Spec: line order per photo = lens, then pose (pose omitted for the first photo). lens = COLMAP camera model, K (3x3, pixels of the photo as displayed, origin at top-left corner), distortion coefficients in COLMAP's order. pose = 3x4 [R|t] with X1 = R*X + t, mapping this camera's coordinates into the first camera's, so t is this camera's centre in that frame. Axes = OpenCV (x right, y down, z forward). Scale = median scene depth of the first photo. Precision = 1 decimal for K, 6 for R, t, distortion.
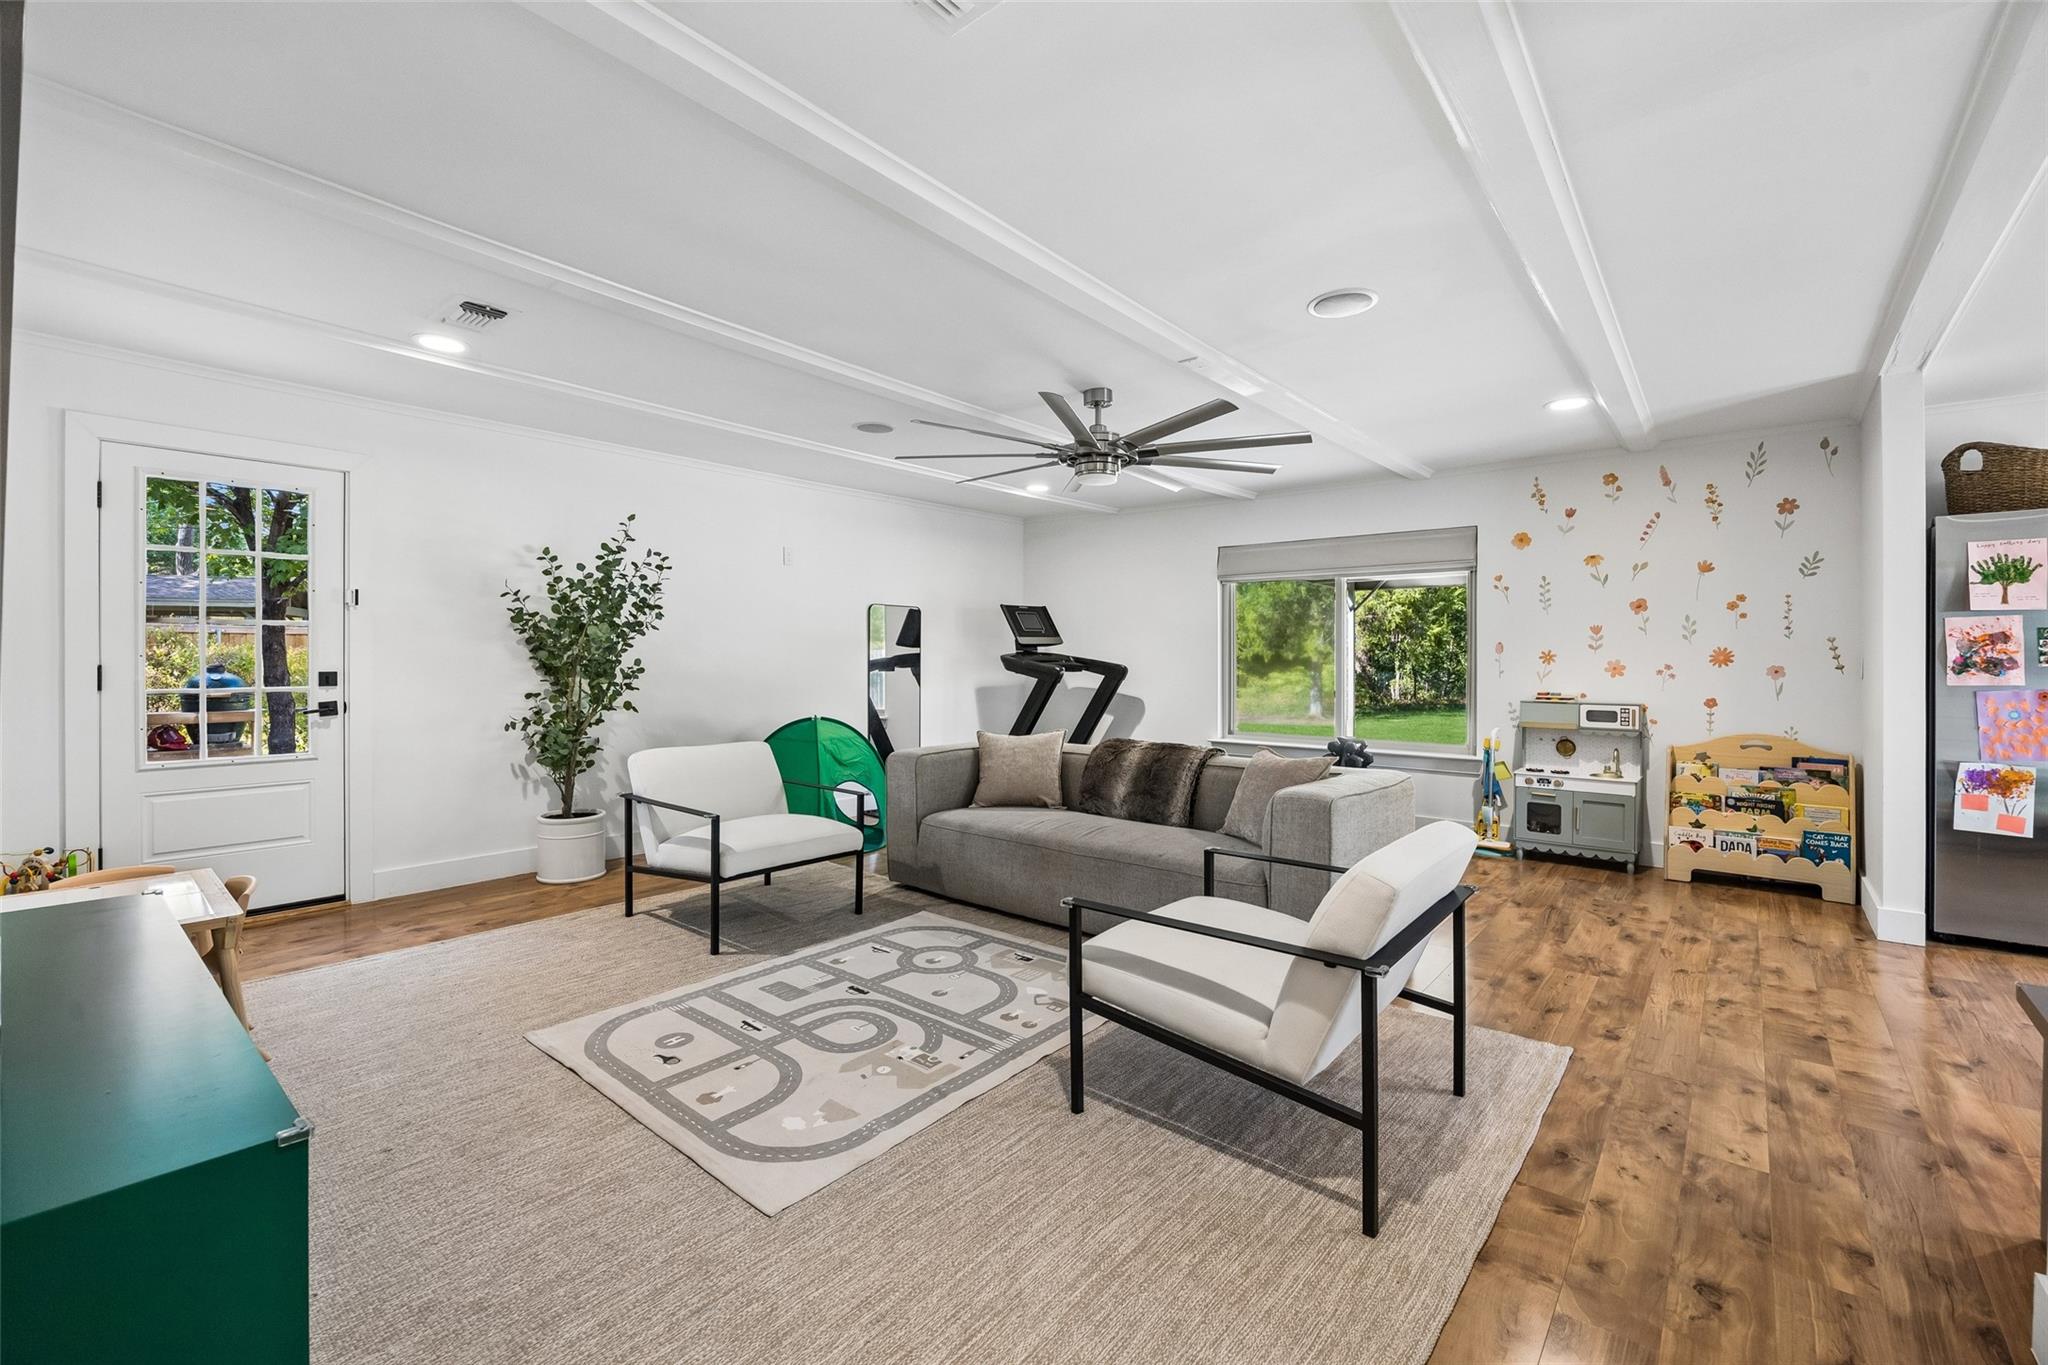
lens RADIAL K [[871.4, 0, 1024.9], [0, 871.4, 659.9], [0, 0, 1]] dist [-0.011979, 0.000139]
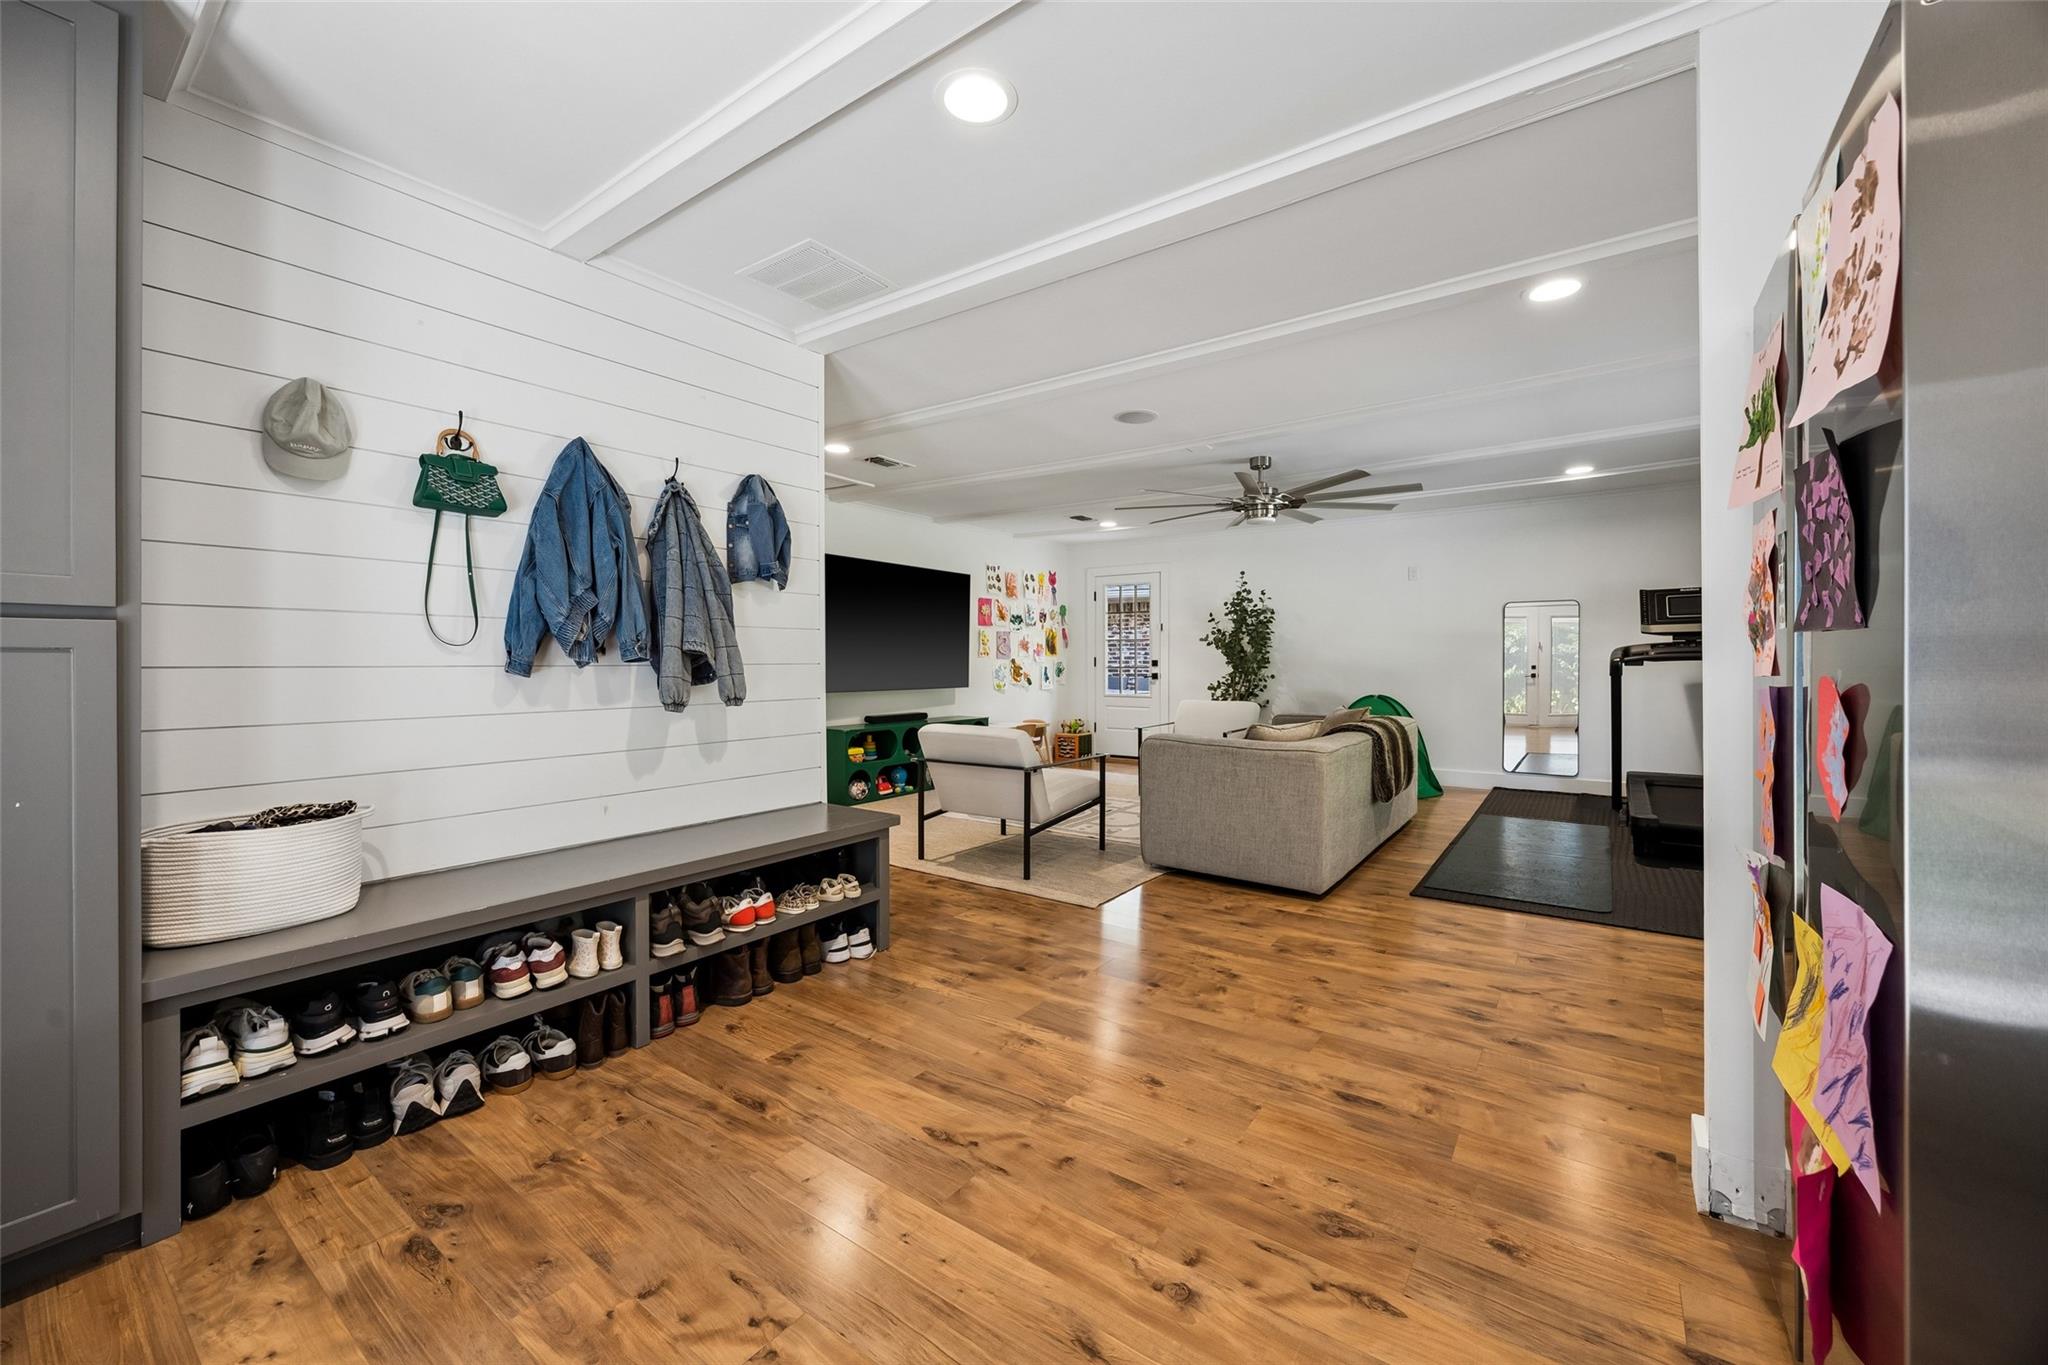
lens RADIAL K [[796.6, 0, 1024.0], [0, 796.6, 682.5], [0, 0, 1]] dist [-0.000011, 0.000007]
pose [[0.063989, 0.026579, -0.997597, 1.585352], [0.002221, 0.999639, 0.026776, 0.018808], [0.997948, -0.003929, 0.063907, 0.633251]]
